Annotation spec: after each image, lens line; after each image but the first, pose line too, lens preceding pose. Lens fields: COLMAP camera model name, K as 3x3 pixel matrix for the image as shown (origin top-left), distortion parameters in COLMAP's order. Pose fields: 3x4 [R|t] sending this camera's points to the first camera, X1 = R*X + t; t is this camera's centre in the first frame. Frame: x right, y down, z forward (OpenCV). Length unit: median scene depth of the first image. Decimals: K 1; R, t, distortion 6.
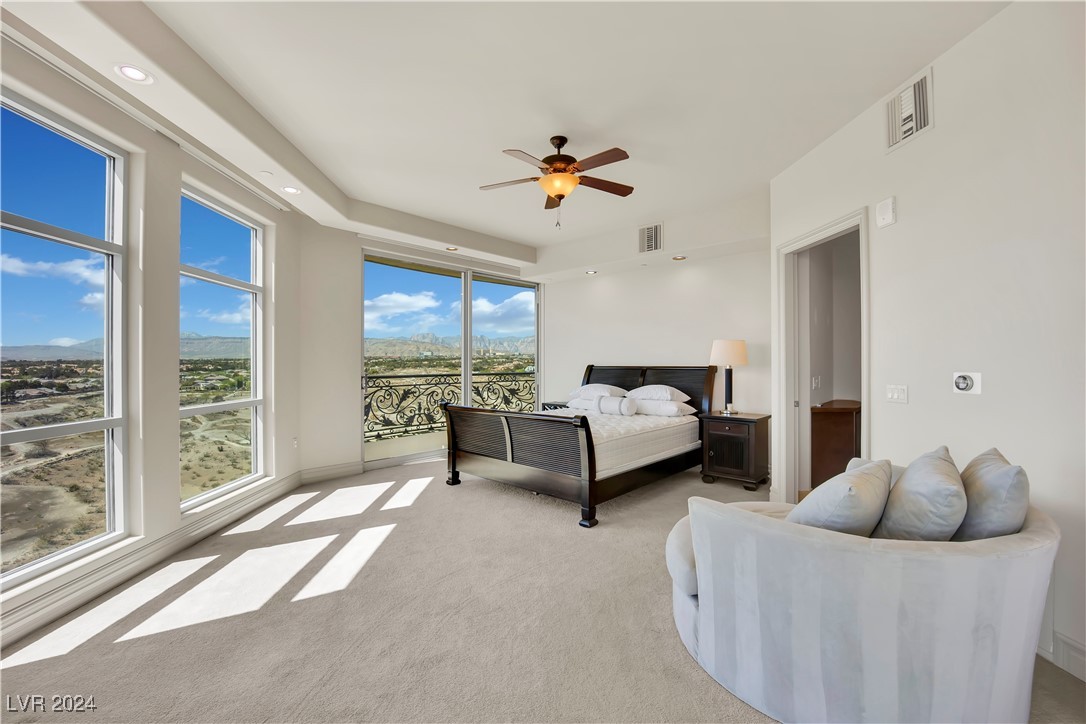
lens RADIAL K [[462.3, 0, 556.0], [0, 462.3, 356.4], [0, 0, 1]] dist [-0.017951, 0.000494]
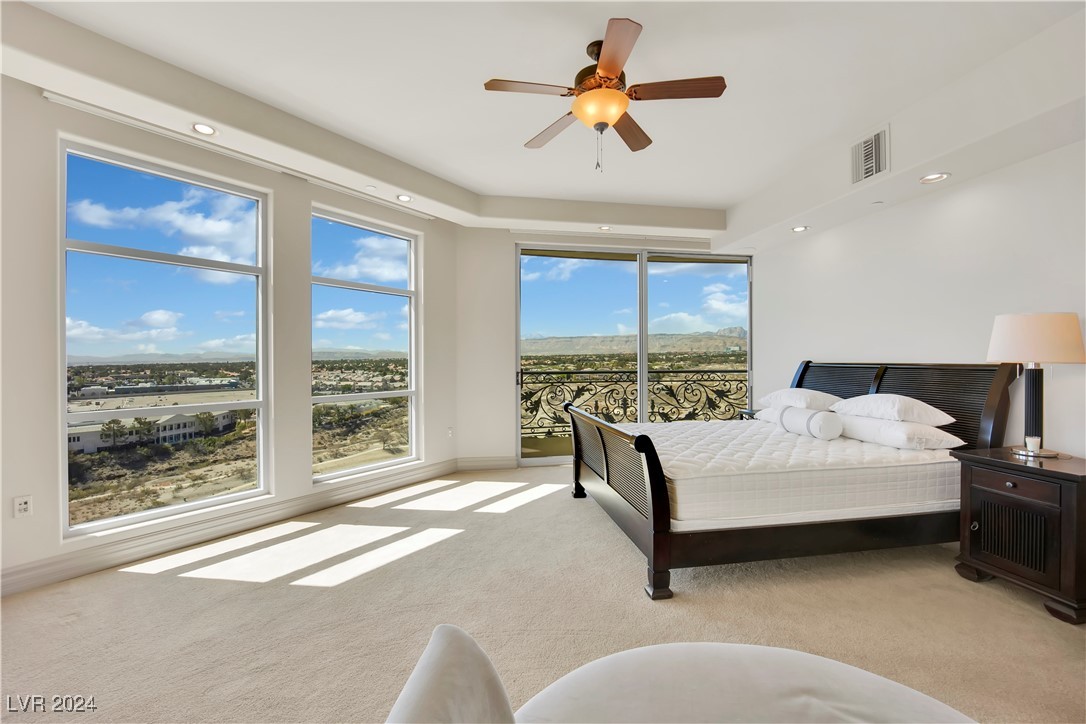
lens RADIAL K [[465.0, 0, 546.5], [0, 465.0, 354.9], [0, 0, 1]] dist [-0.017116, -0.000257]
pose [[0.781240, -0.005615, -0.624206, 0.225503], [0.009889, 0.999945, 0.003382, 0.003532], [0.624153, -0.008815, 0.781253, 0.220908]]
